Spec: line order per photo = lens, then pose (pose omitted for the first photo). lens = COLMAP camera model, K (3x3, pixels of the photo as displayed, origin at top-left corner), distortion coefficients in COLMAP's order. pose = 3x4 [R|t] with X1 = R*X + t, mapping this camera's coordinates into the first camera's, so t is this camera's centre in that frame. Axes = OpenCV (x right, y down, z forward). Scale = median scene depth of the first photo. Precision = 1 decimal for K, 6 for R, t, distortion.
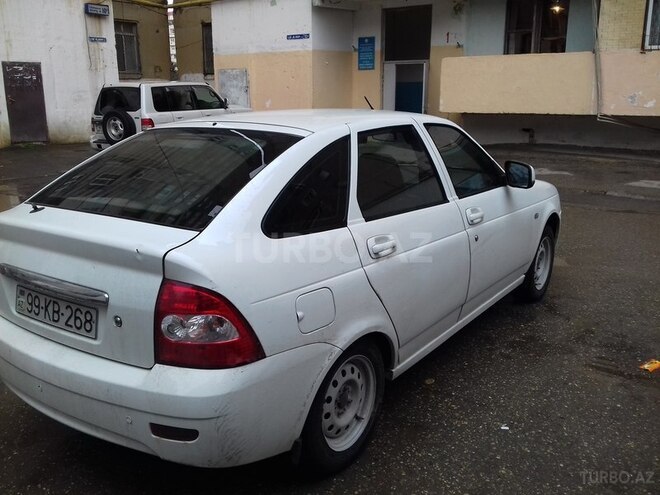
lens RADIAL K [[602.4, 0, 330.0], [0, 602.4, 247.5], [0, 0, 1]] dist [0.079183, -0.153096]
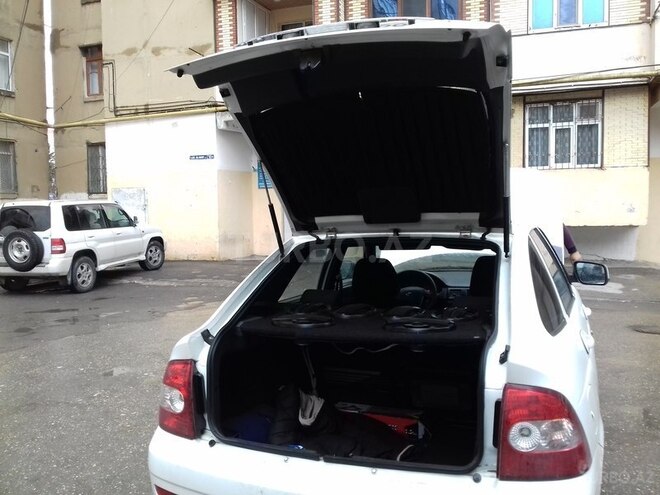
lens RADIAL K [[600.8, 0, 330.0], [0, 600.8, 247.5], [0, 0, 1]] dist [0.079188, -0.146730]
pose [[0.969264, -0.026059, 0.244639, -0.101056], [0.071960, 0.980918, -0.180617, -0.000769], [-0.235264, 0.192670, 0.952643, 0.015815]]
